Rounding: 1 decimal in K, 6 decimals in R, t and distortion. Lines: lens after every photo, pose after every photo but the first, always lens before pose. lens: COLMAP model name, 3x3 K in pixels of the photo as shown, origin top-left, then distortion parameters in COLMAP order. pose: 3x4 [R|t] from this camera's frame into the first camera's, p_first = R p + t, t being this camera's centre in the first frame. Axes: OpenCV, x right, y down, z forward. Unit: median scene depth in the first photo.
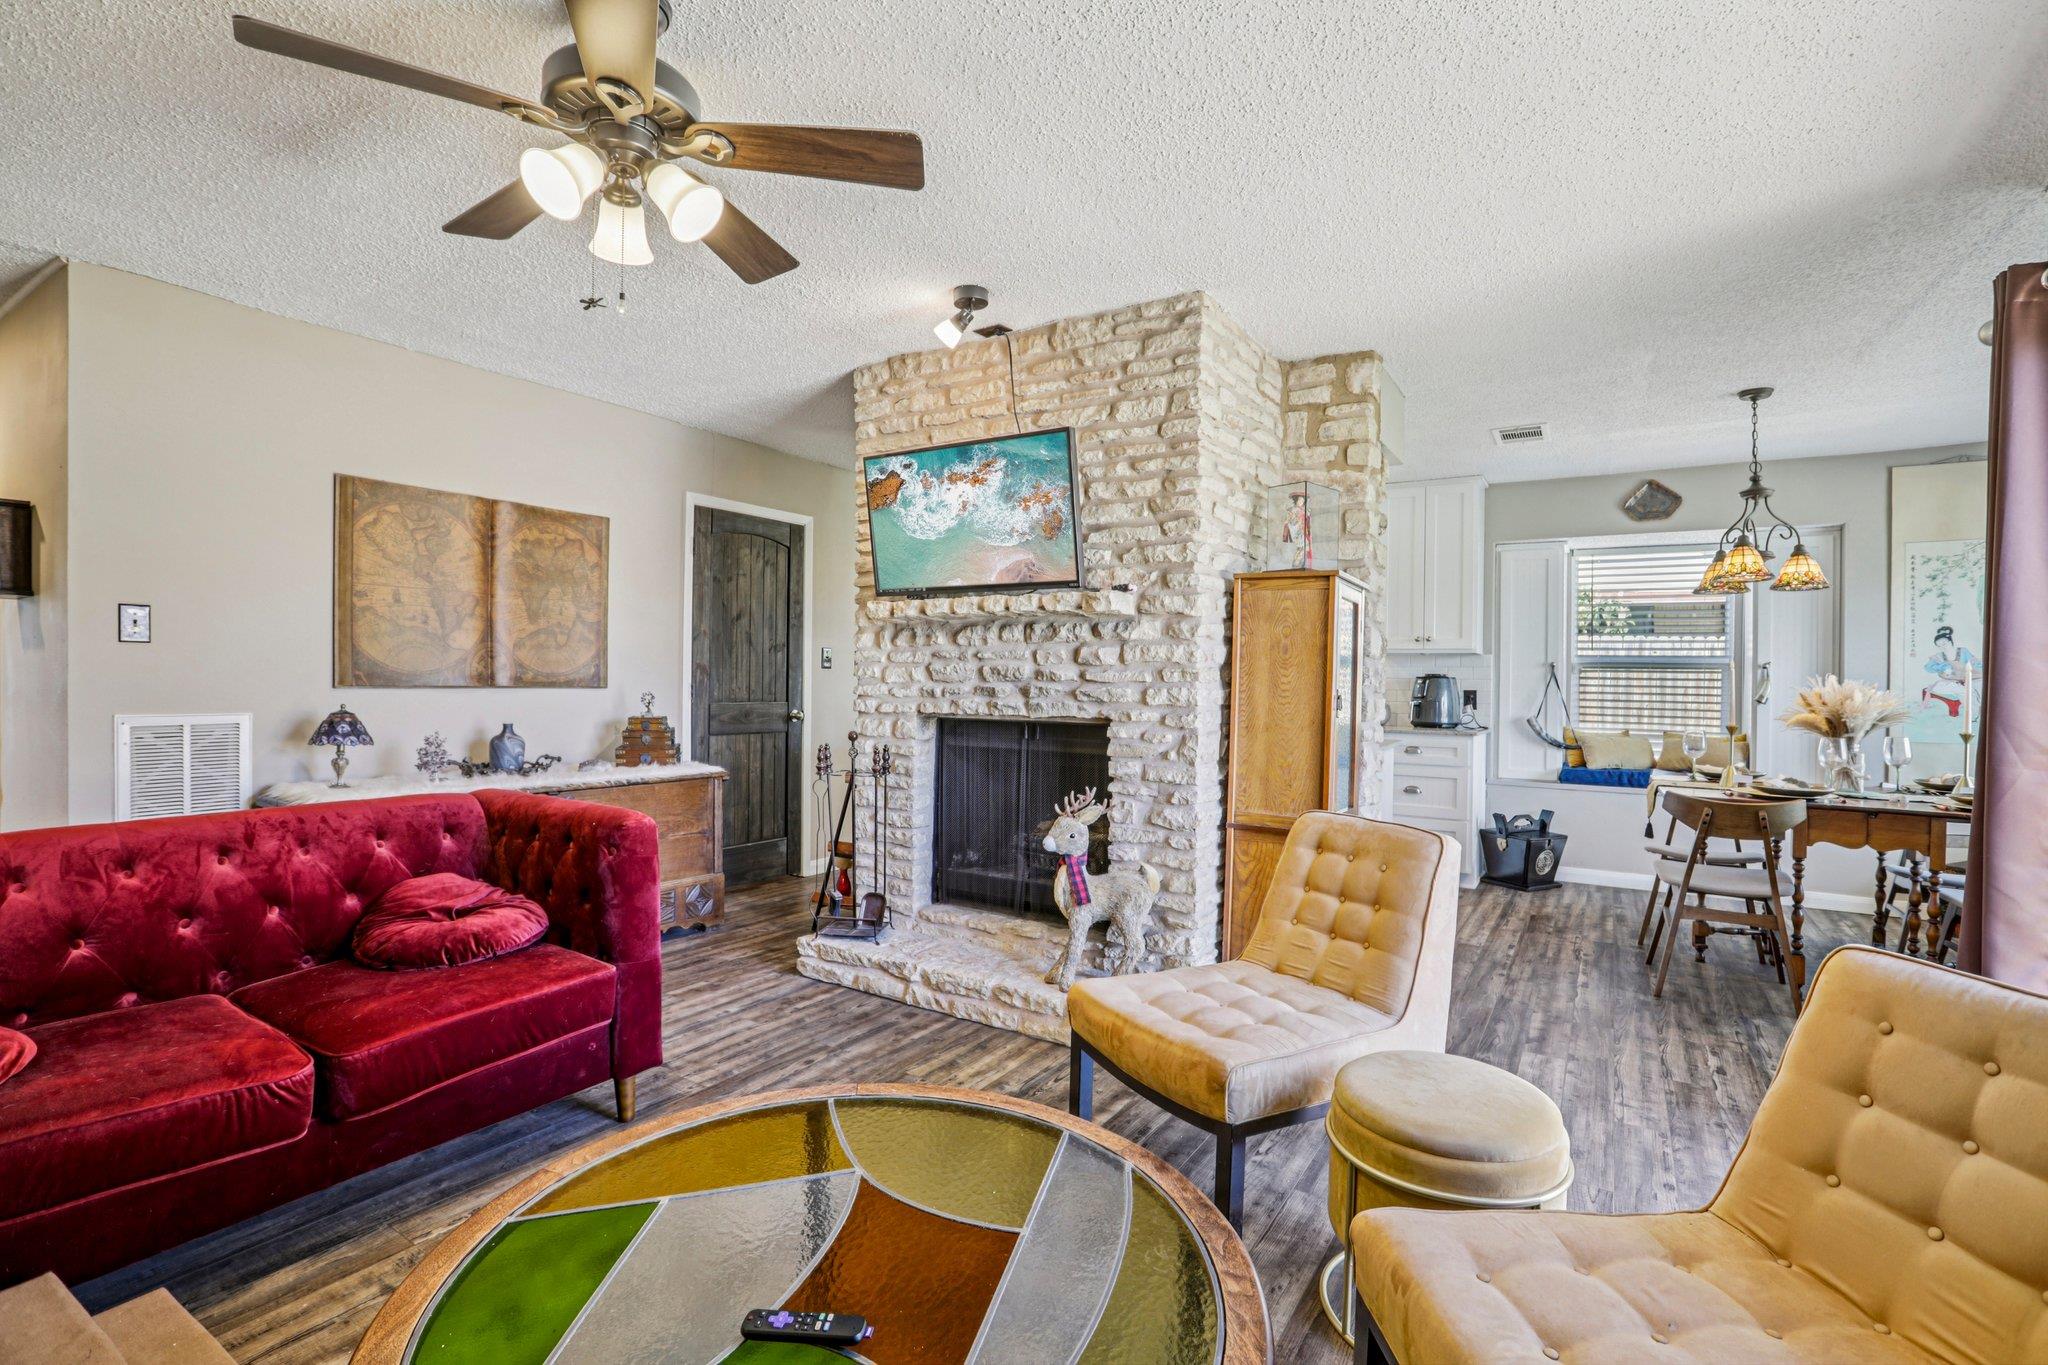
lens RADIAL K [[938.7, 0, 1023.9], [0, 938.7, 672.4], [0, 0, 1]] dist [-0.057244, 0.016931]
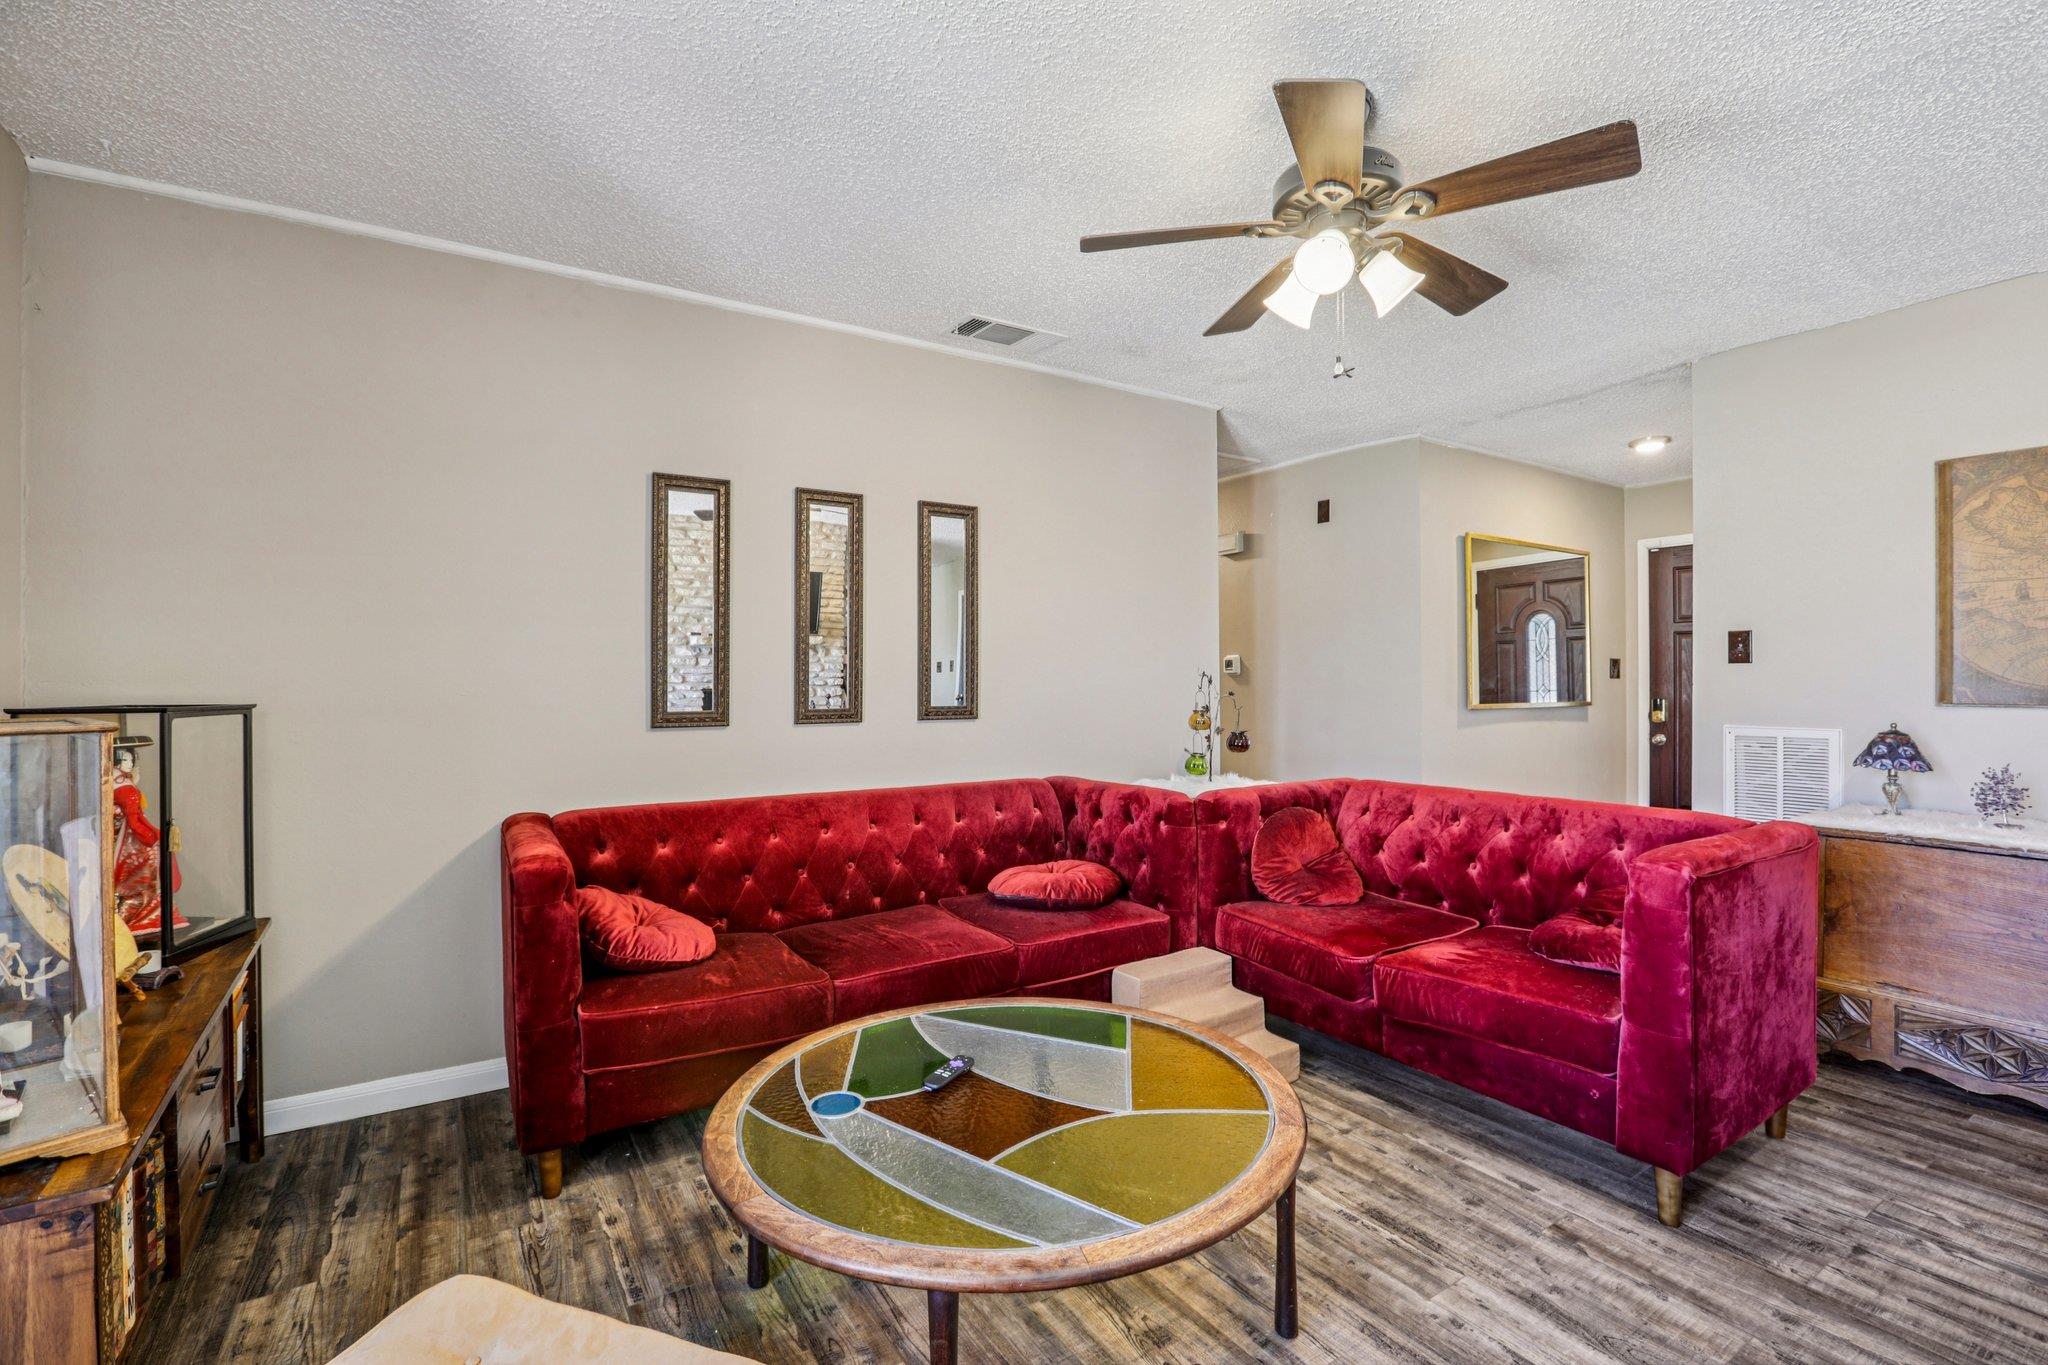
lens RADIAL K [[919.9, 0, 1029.9], [0, 919.9, 685.2], [0, 0, 1]] dist [-0.060104, 0.015717]
pose [[-0.421472, -0.009247, -0.906794, 0.381900], [-0.004310, 0.999957, -0.008194, 0.007787], [0.906831, 0.000455, -0.421494, 0.577886]]
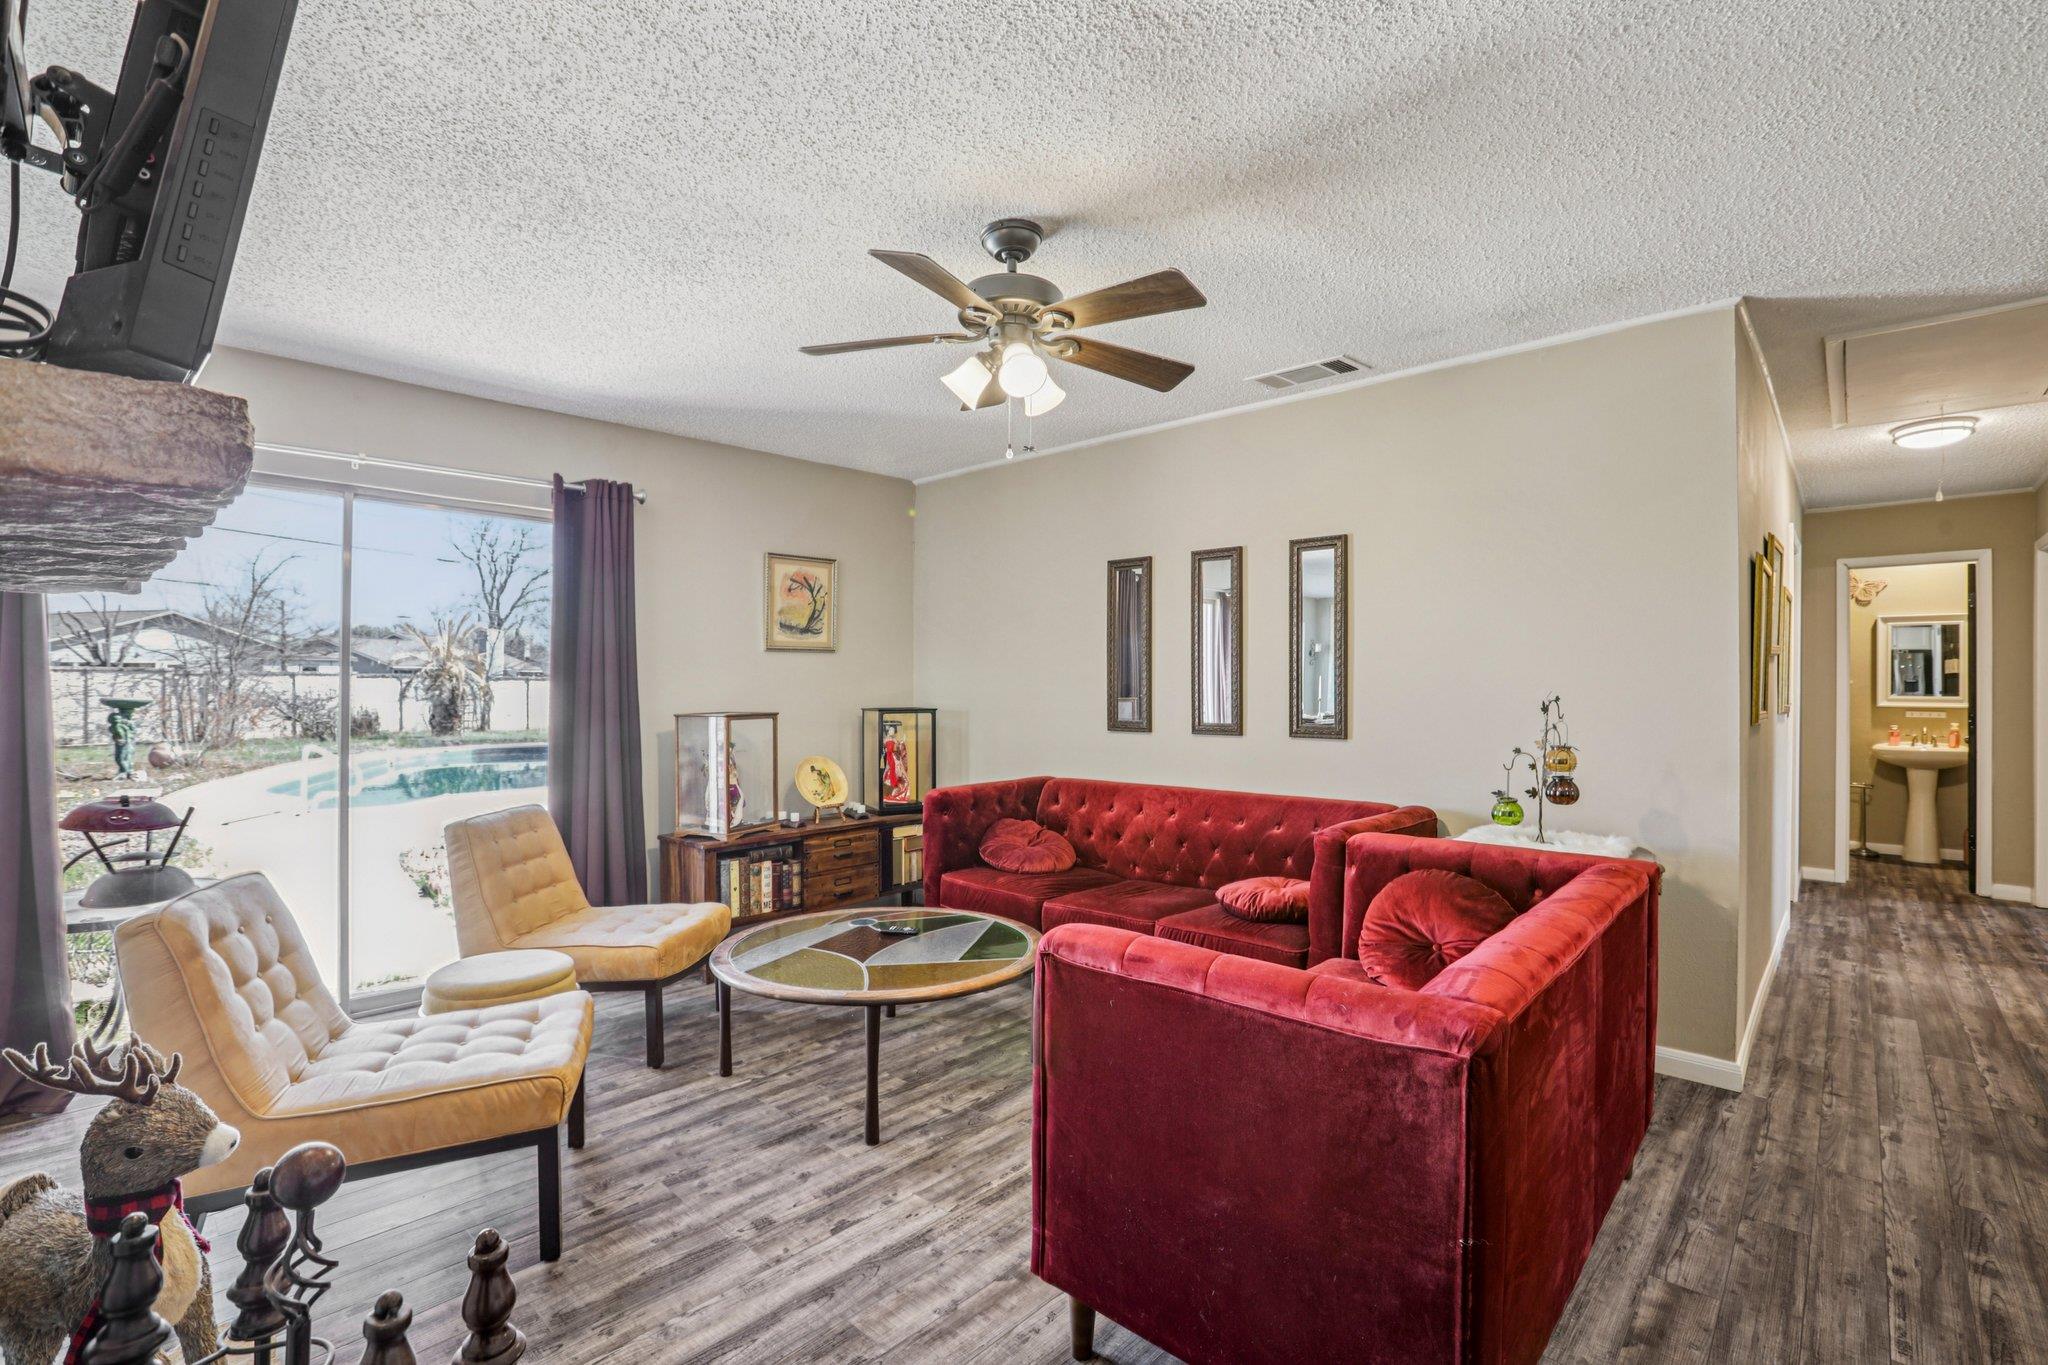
lens RADIAL K [[936.4, 0, 1031.7], [0, 936.4, 682.2], [0, 0, 1]] dist [-0.054066, 0.017075]
pose [[-0.983837, -0.009406, 0.178818, -0.366733], [-0.010178, 0.999942, -0.003404, -0.022167], [-0.178775, -0.005169, -0.983876, 1.214257]]
